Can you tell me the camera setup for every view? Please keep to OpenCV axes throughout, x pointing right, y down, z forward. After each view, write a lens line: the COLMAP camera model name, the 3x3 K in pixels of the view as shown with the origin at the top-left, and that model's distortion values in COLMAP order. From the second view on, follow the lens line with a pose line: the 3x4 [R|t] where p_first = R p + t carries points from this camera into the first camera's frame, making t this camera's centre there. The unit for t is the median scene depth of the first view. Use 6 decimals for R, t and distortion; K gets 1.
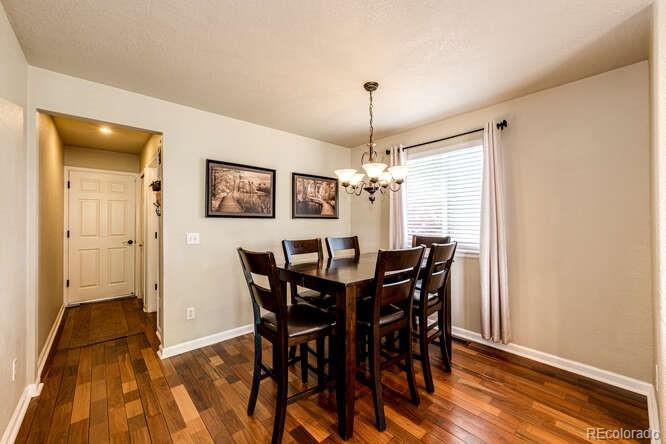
lens RADIAL K [[263.0, 0, 335.3], [0, 263.0, 220.4], [0, 0, 1]] dist [0.016185, -0.000035]
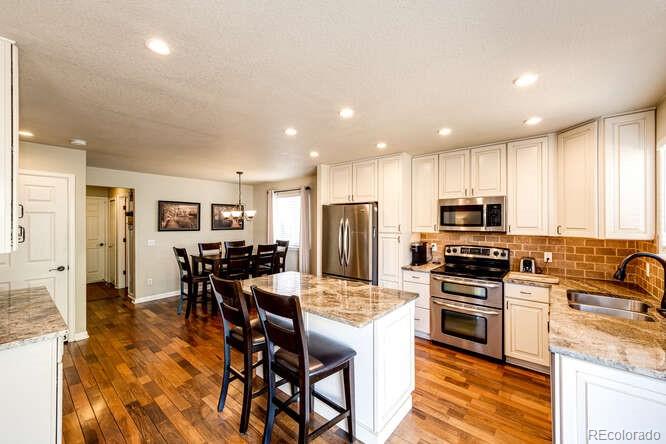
lens RADIAL K [[267.1, 0, 327.5], [0, 267.1, 220.1], [0, 0, 1]] dist [0.016210, -0.000119]
pose [[0.993117, 0.002154, 0.117111, 0.440973], [-0.002150, 0.999998, -0.000168, -0.085463], [-0.117111, -0.000085, 0.993119, -0.953007]]
